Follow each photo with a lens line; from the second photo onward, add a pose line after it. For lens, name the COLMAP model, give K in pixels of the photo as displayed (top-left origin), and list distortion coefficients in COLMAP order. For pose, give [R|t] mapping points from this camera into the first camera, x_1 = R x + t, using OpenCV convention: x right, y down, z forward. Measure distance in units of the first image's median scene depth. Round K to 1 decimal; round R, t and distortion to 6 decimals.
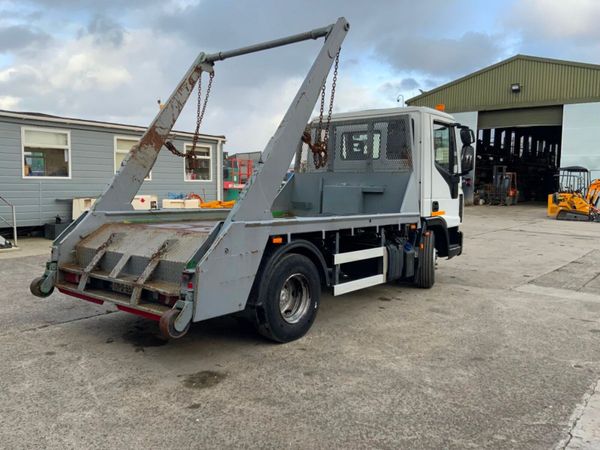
lens RADIAL K [[496.4, 0, 300.0], [0, 496.4, 225.0], [0, 0, 1]] dist [0.086139, -0.178663]
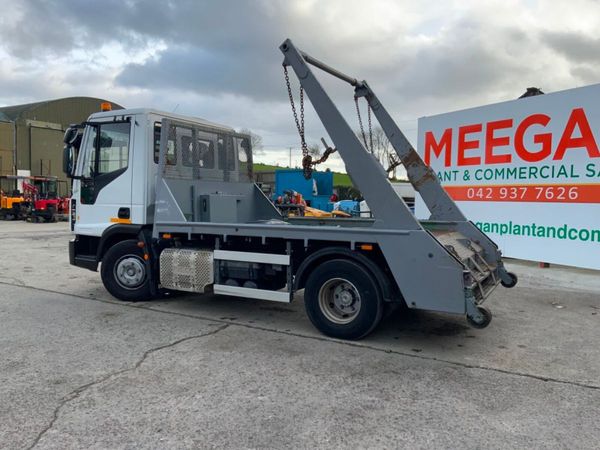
lens RADIAL K [[496.4, 0, 300.0], [0, 496.4, 225.0], [0, 0, 1]] dist [0.086139, -0.178663]
pose [[-0.175648, -0.073479, 0.981707, -1.327631], [0.061590, 0.994437, 0.085452, -0.133843], [-0.982525, 0.075473, -0.170145, 1.460757]]
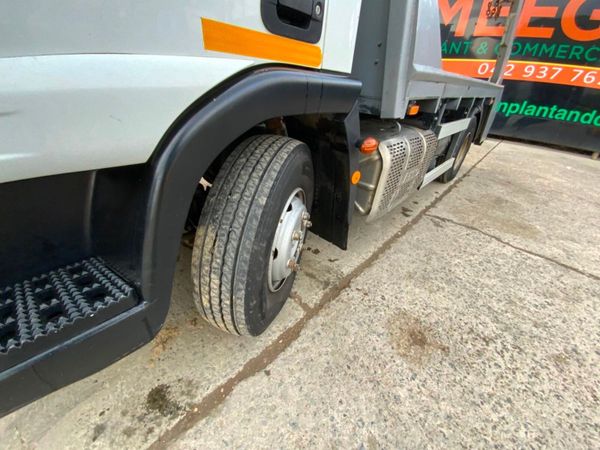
lens RADIAL K [[242.7, 0, 300.0], [0, 242.7, 225.0], [0, 0, 1]] dist [0.022131, -0.020135]
pose [[-0.994831, -0.101543, 0.000816, 0.041461], [-0.082259, 0.810567, 0.579840, -0.061105], [-0.059540, 0.576775, -0.814730, 1.855762]]
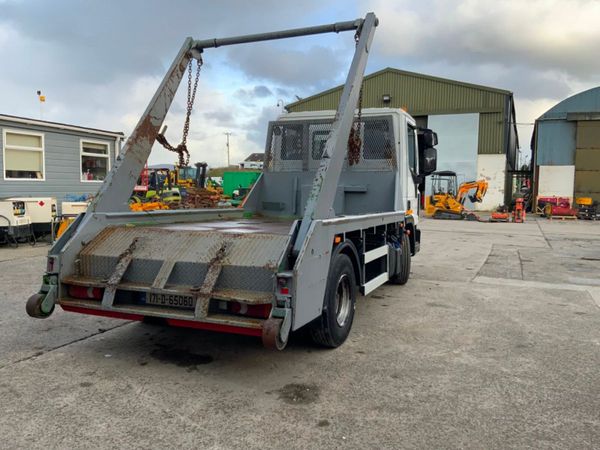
lens RADIAL K [[496.4, 0, 300.0], [0, 496.4, 225.0], [0, 0, 1]] dist [0.086139, -0.178663]
pose [[0.960539, -0.019692, 0.277446, -0.333656], [0.021634, 0.999758, -0.003941, 0.004487], [-0.277301, 0.009788, 0.960733, 0.095084]]
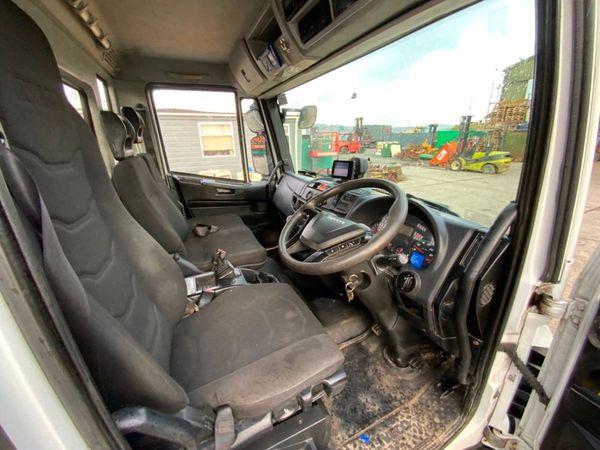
lens RADIAL K [[242.7, 0, 300.0], [0, 242.7, 225.0], [0, 0, 1]] dist [0.022131, -0.020135]
pose [[0.898712, 0.110604, -0.424362, 0.441058], [-0.001333, 0.968357, 0.249566, -0.214870], [0.438537, -0.223722, 0.870422, 1.384964]]
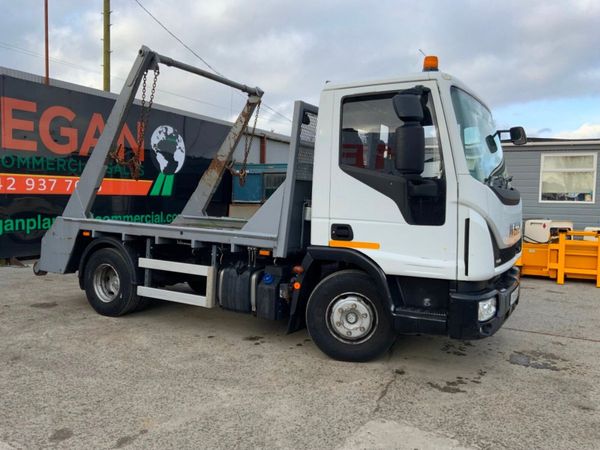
lens RADIAL K [[496.4, 0, 300.0], [0, 496.4, 225.0], [0, 0, 1]] dist [0.086139, -0.178663]
pose [[0.150756, 0.043184, -0.987627, 1.258110], [-0.102658, 0.994328, 0.027806, -0.082585], [0.983226, 0.097196, 0.154334, 1.208601]]
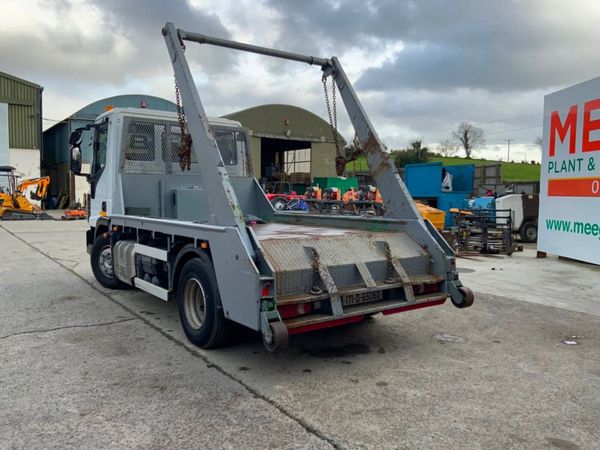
lens RADIAL K [[496.4, 0, 300.0], [0, 496.4, 225.0], [0, 0, 1]] dist [0.086139, -0.178663]
pose [[0.259972, -0.075390, 0.962669, -1.183444], [0.071180, 0.995731, 0.058757, -0.072953], [-0.962989, 0.053247, 0.264228, 0.774786]]
